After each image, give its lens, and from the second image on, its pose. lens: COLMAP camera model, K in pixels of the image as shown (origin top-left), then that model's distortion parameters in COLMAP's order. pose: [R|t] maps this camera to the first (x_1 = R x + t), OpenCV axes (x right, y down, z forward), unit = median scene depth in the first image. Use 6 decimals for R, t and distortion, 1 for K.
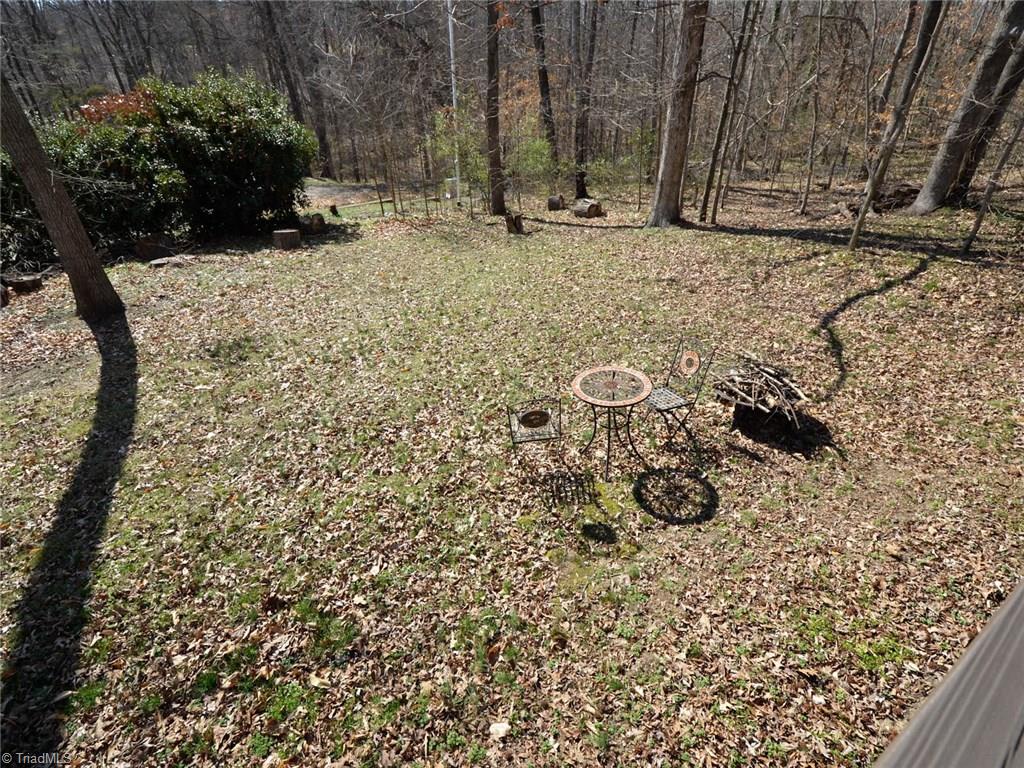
lens RADIAL K [[510.2, 0, 512.6], [0, 510.2, 374.7], [0, 0, 1]] dist [0.012520, -0.013085]
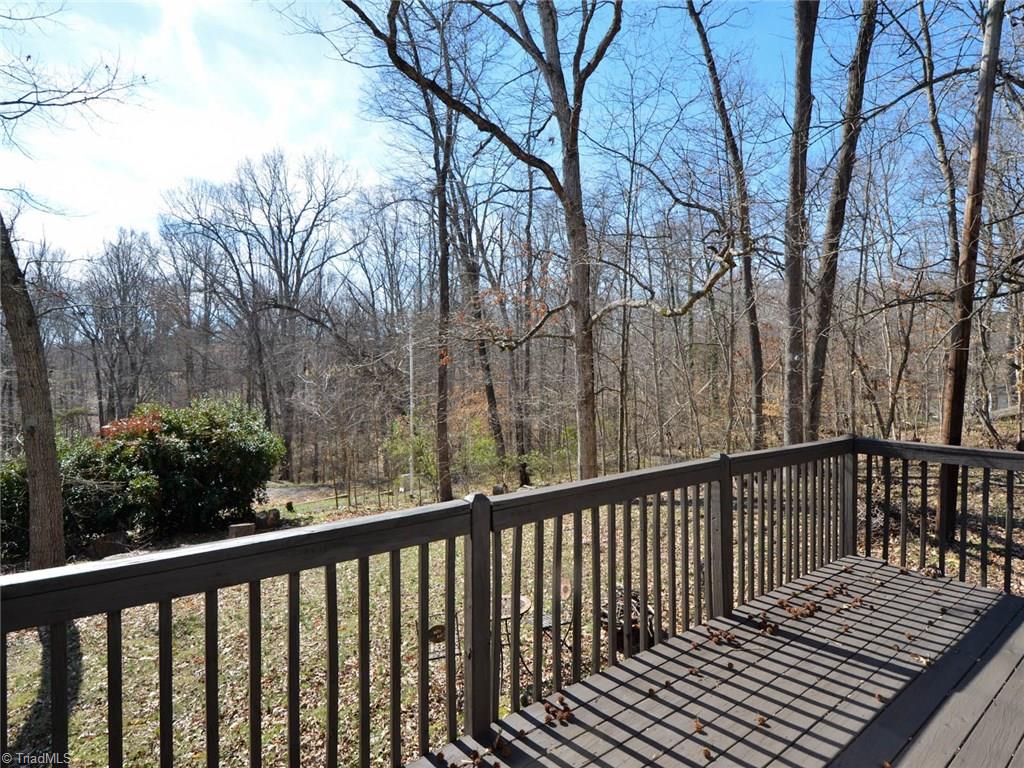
lens RADIAL K [[510.2, 0, 512.6], [0, 510.2, 374.7], [0, 0, 1]] dist [0.012520, -0.013085]
pose [[0.995540, -0.024612, 0.091076, 0.031865], [0.068974, 0.848521, -0.524648, 0.054079], [-0.064367, 0.528590, 0.846434, -0.111334]]
